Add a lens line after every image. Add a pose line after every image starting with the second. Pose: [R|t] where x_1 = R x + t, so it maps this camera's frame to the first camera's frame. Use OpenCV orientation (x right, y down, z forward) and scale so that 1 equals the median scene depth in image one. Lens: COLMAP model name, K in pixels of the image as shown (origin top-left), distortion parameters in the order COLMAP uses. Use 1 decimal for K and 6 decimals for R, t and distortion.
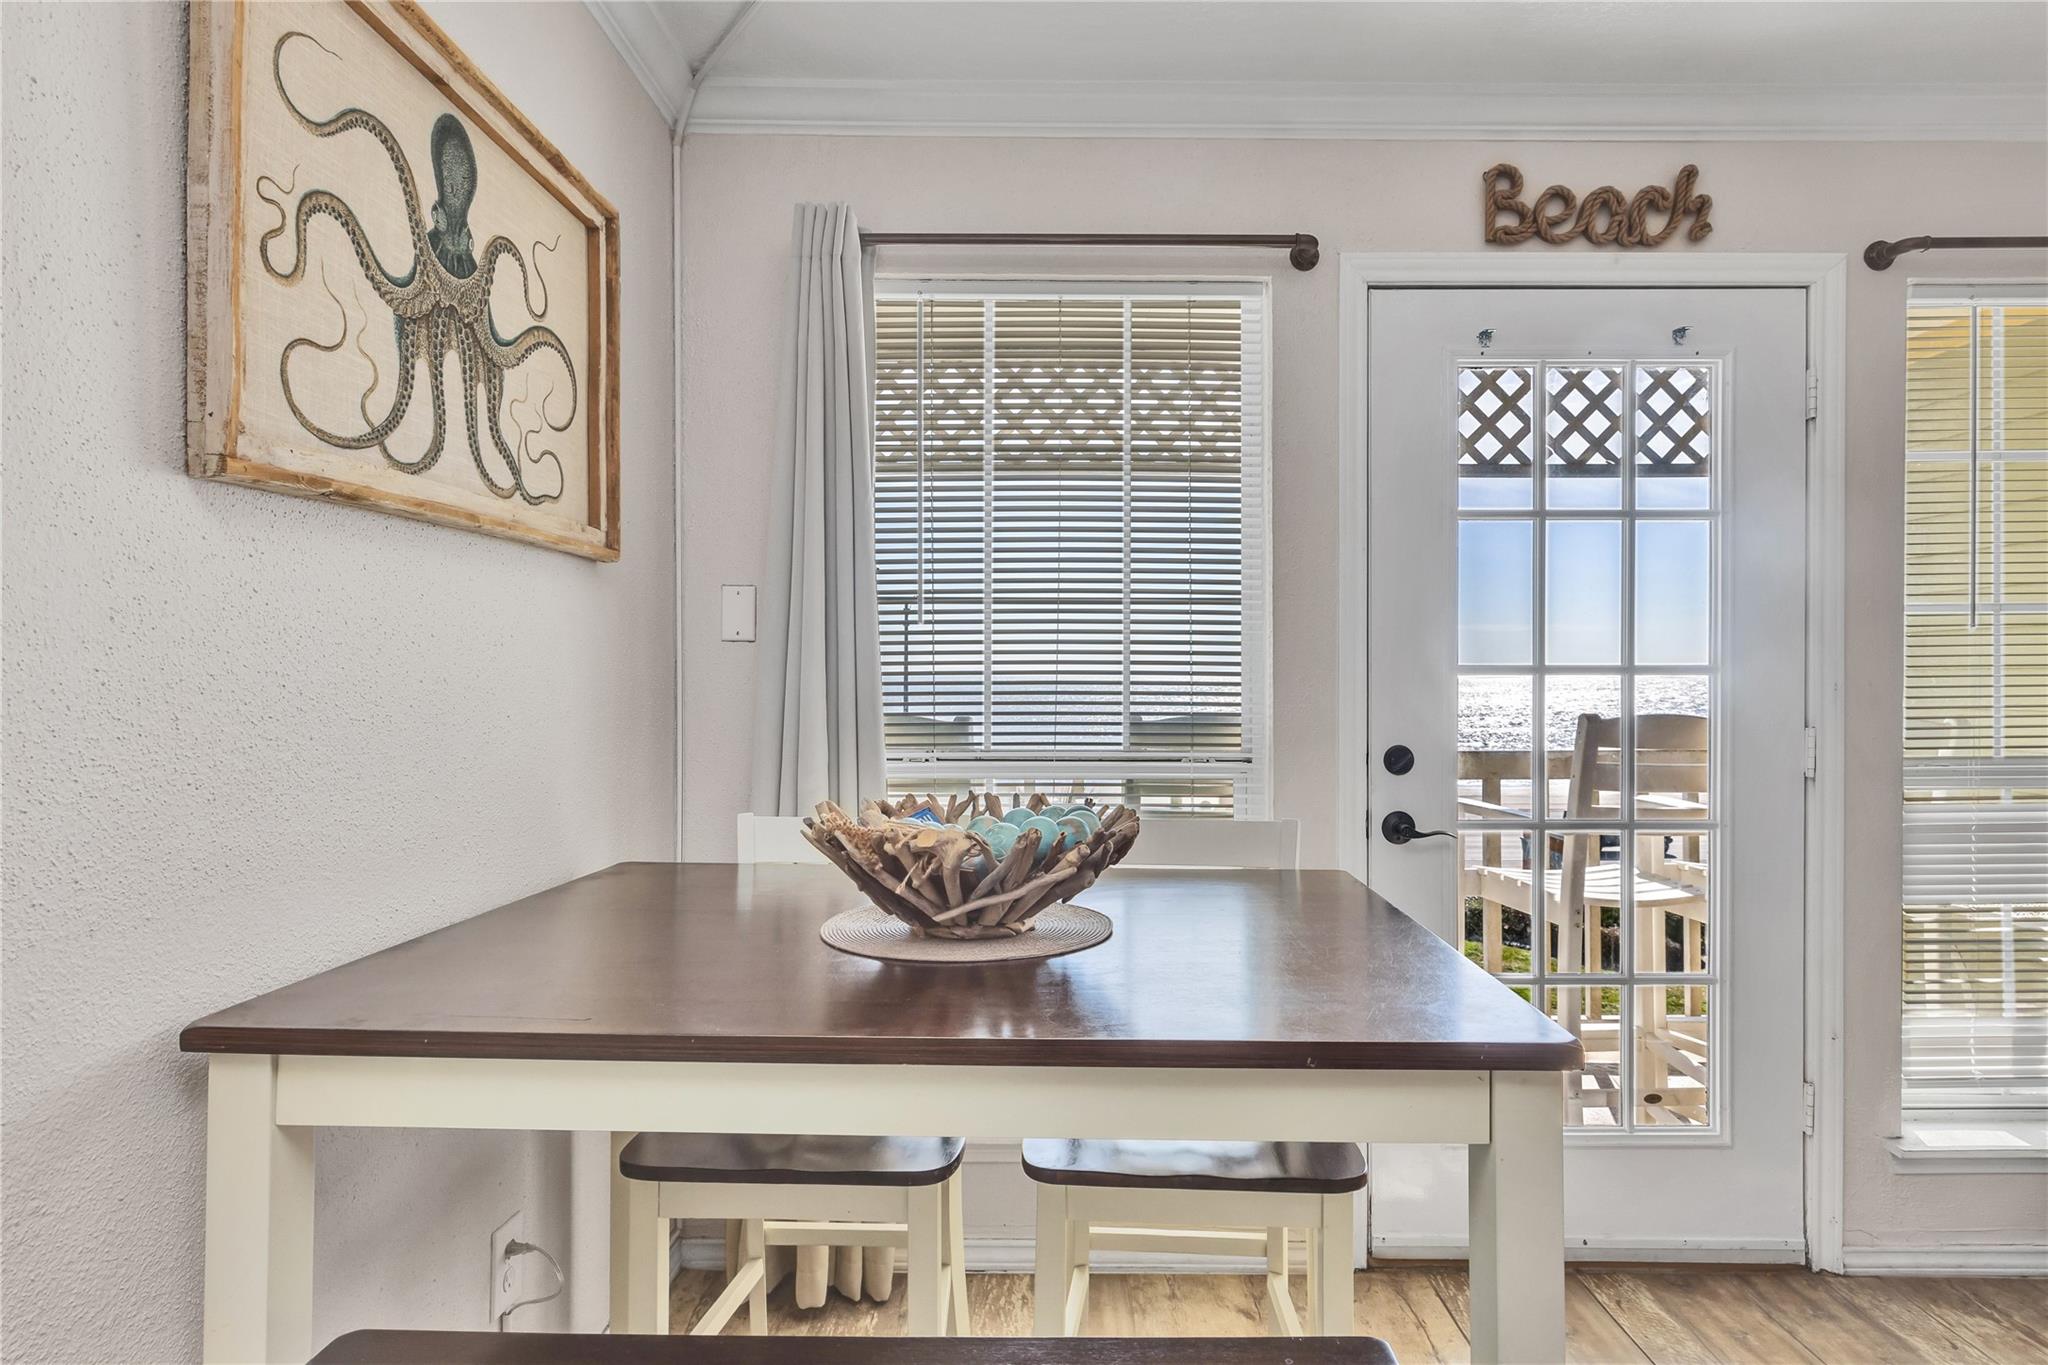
lens RADIAL K [[1136.2, 0, 1062.9], [0, 1136.2, 674.6], [0, 0, 1]] dist [0.002423, 0.002146]
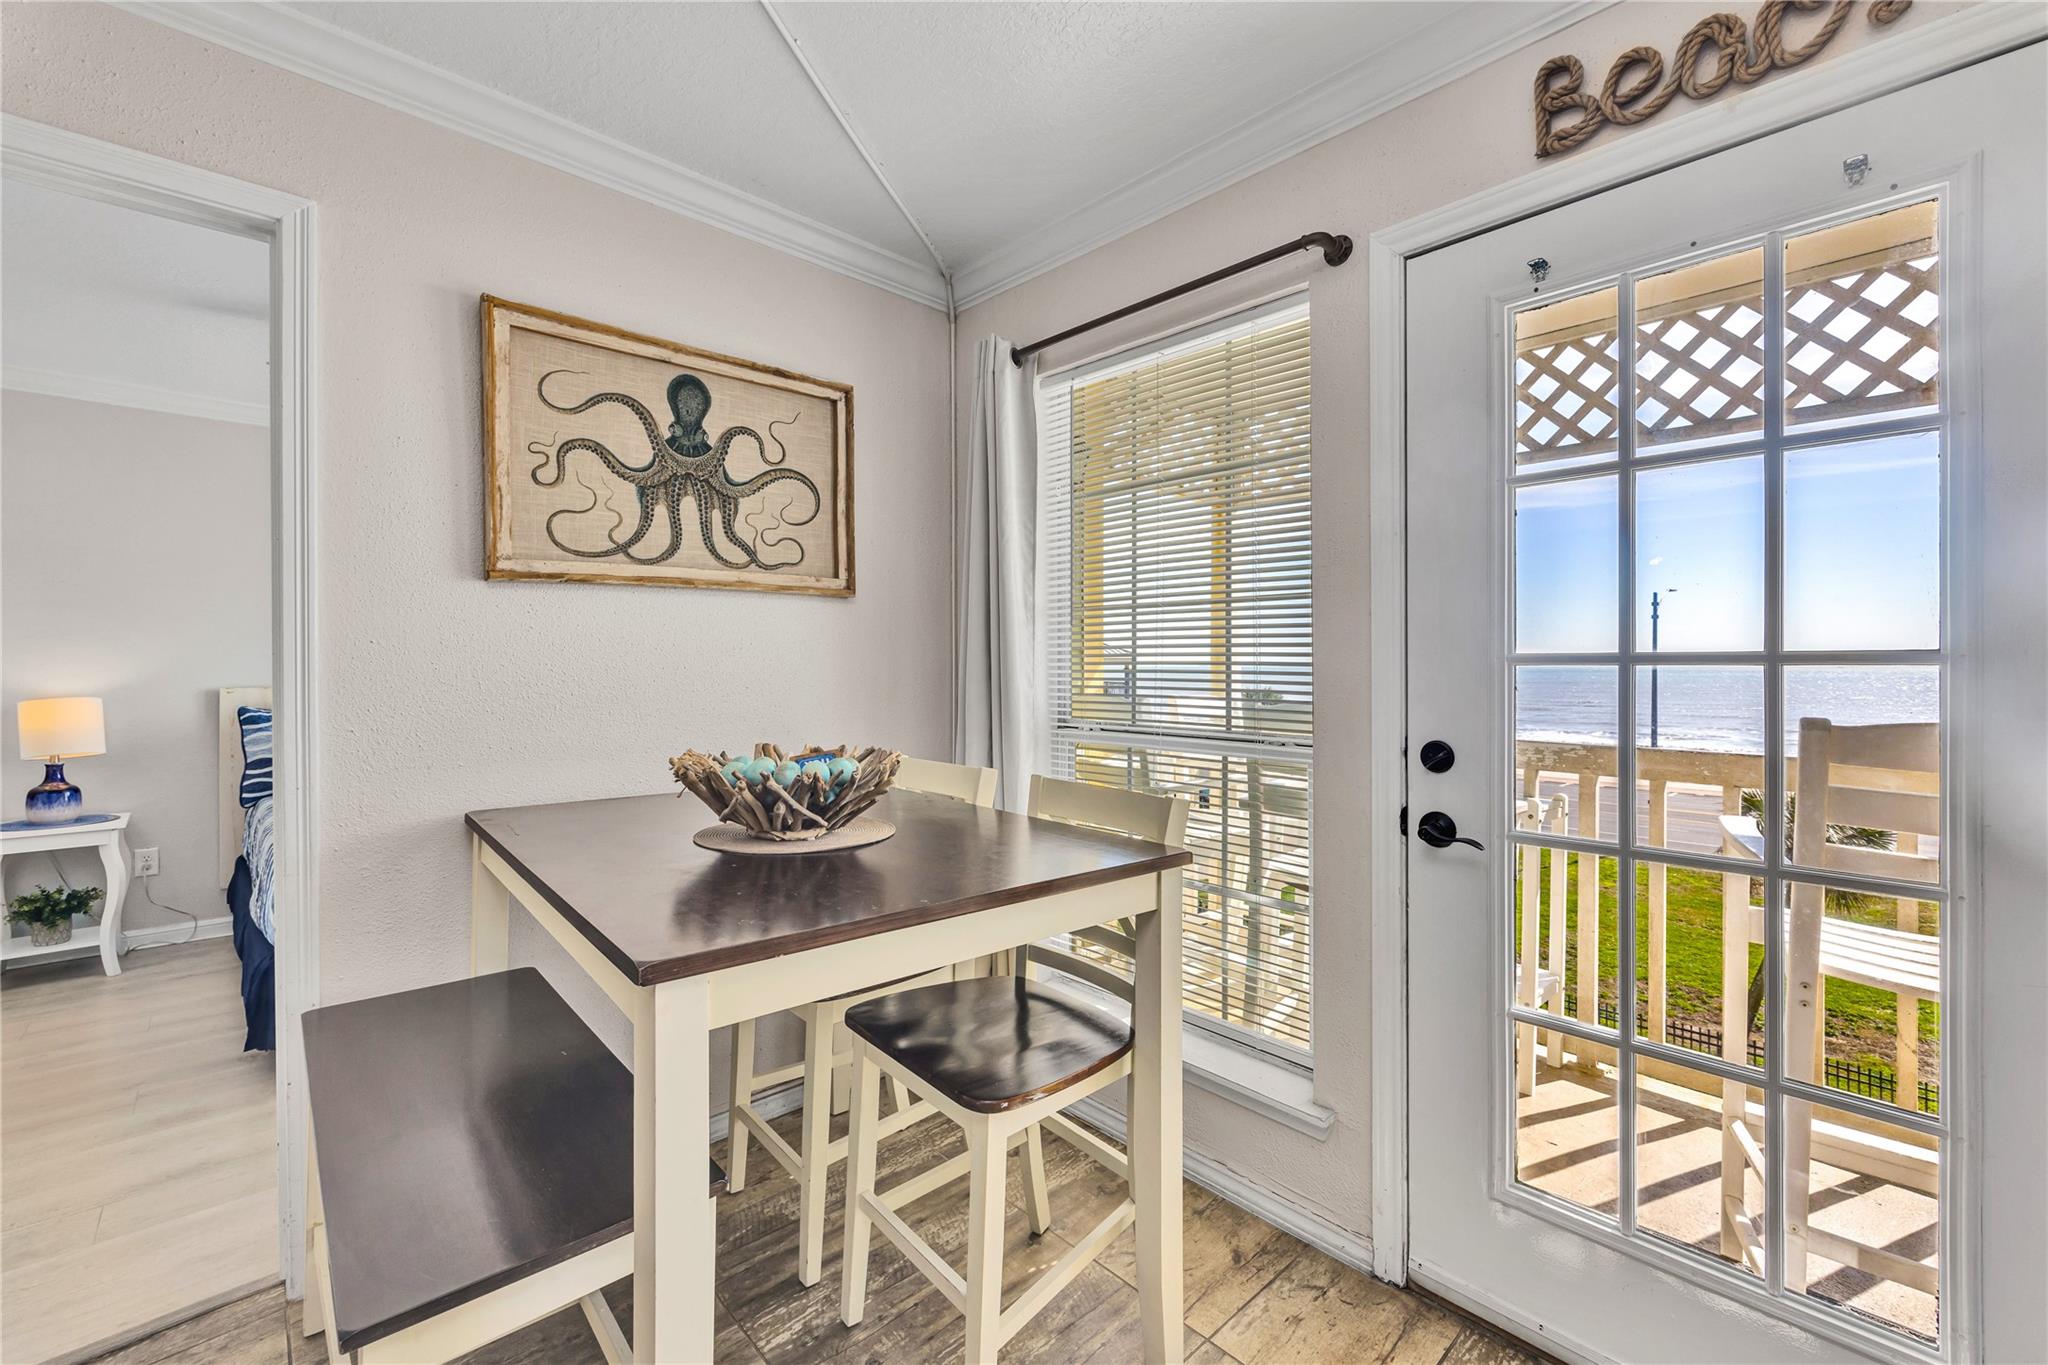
lens RADIAL K [[843.5, 0, 994.5], [0, 843.5, 660.8], [0, 0, 1]] dist [0.001550, 0.000389]
pose [[0.677848, -0.002568, -0.735198, 0.742972], [0.000739, 0.999996, -0.002812, -0.001676], [0.735202, 0.001363, 0.677847, 0.355772]]
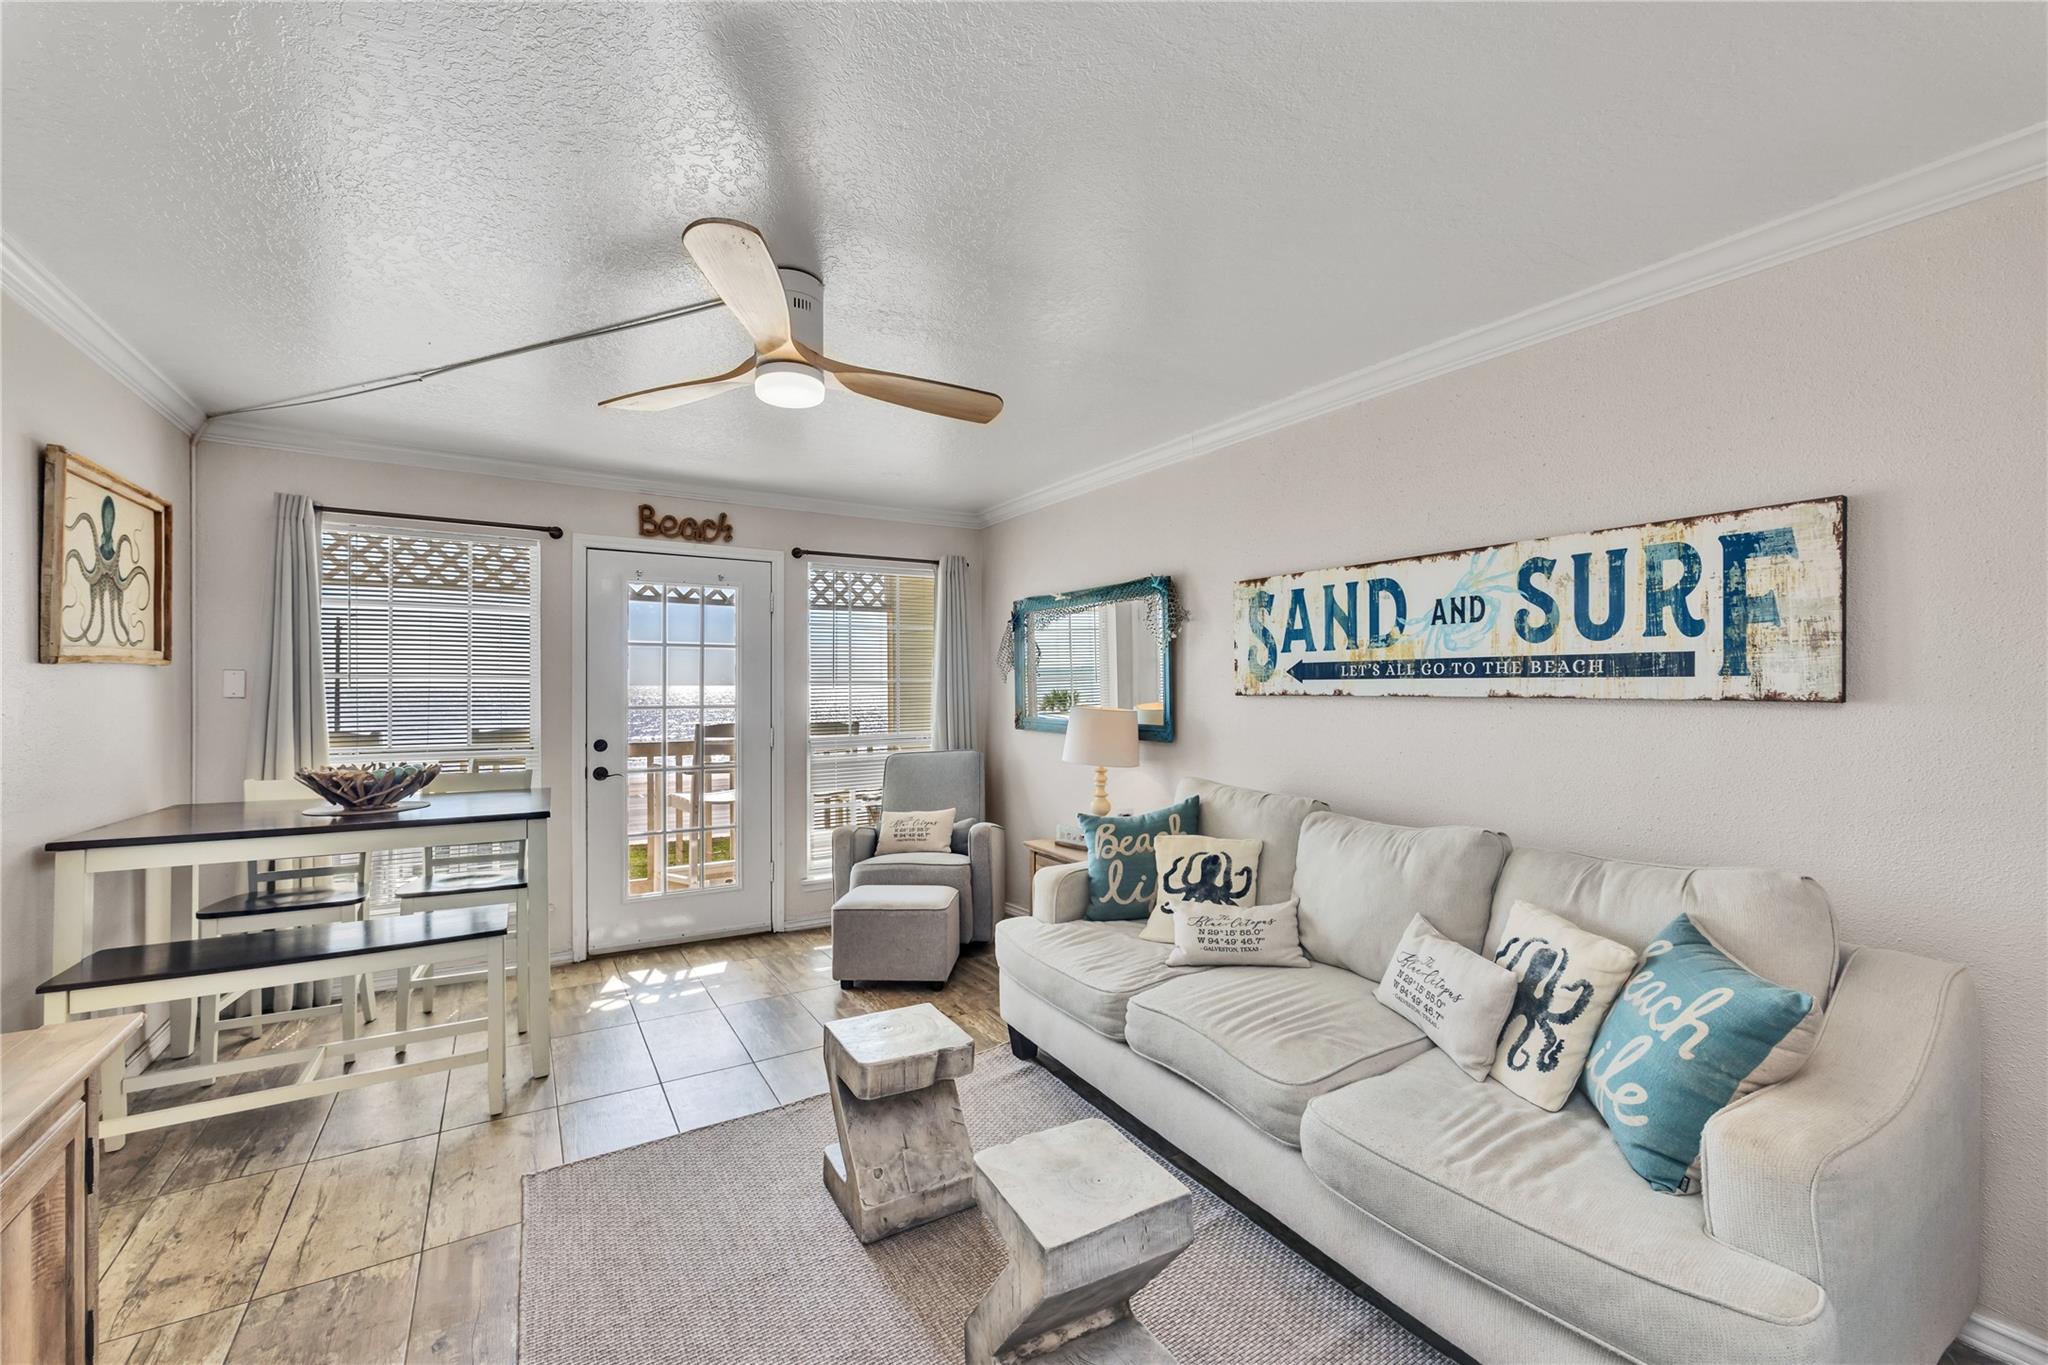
lens RADIAL K [[868.3, 0, 1035.8], [0, 868.3, 681.4], [0, 0, 1]] dist [0.000508, -0.000683]
pose [[0.856947, 0.001912, 0.515401, 0.183220], [-0.000050, 0.999993, -0.003627, -0.071768], [-0.515405, 0.003083, 0.856941, -1.398905]]
